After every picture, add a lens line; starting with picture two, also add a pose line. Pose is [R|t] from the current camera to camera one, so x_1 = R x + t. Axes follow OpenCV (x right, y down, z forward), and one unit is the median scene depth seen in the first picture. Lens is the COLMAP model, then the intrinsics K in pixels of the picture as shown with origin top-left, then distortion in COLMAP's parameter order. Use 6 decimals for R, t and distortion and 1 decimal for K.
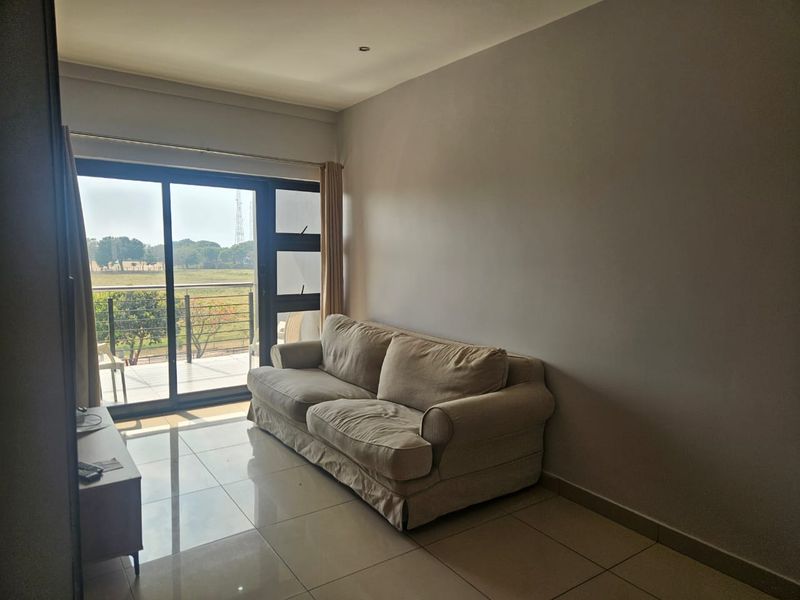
lens RADIAL K [[525.0, 0, 405.2], [0, 525.0, 305.9], [0, 0, 1]] dist [0.018959, -0.022416]
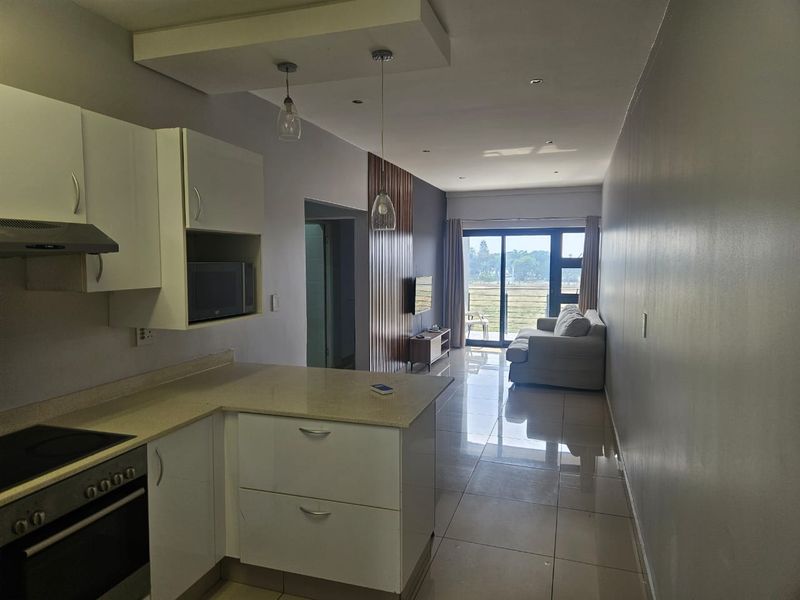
lens RADIAL K [[525.0, 0, 394.3], [0, 525.0, 296.7], [0, 0, 1]] dist [0.018959, -0.022416]
pose [[0.567956, 0.038013, -0.822181, 0.902999], [-0.080132, 0.996741, -0.009270, 0.052146], [0.819149, 0.071148, 0.569151, -0.456600]]
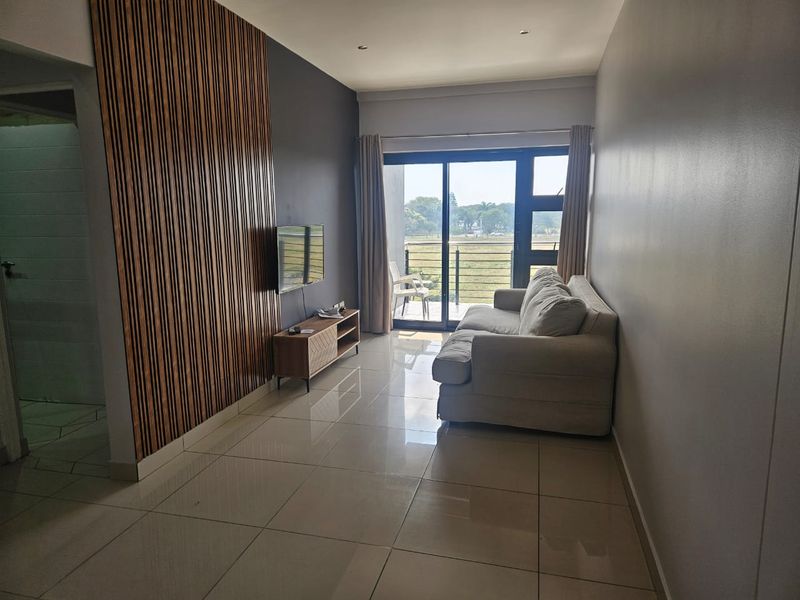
lens RADIAL K [[525.0, 0, 400.9], [0, 525.0, 302.9], [0, 0, 1]] dist [0.018959, -0.022416]
pose [[0.624716, 0.104429, -0.773837, 0.500075], [-0.062882, 0.994526, 0.083446, 0.016958], [0.778316, -0.003469, 0.627863, 0.052456]]
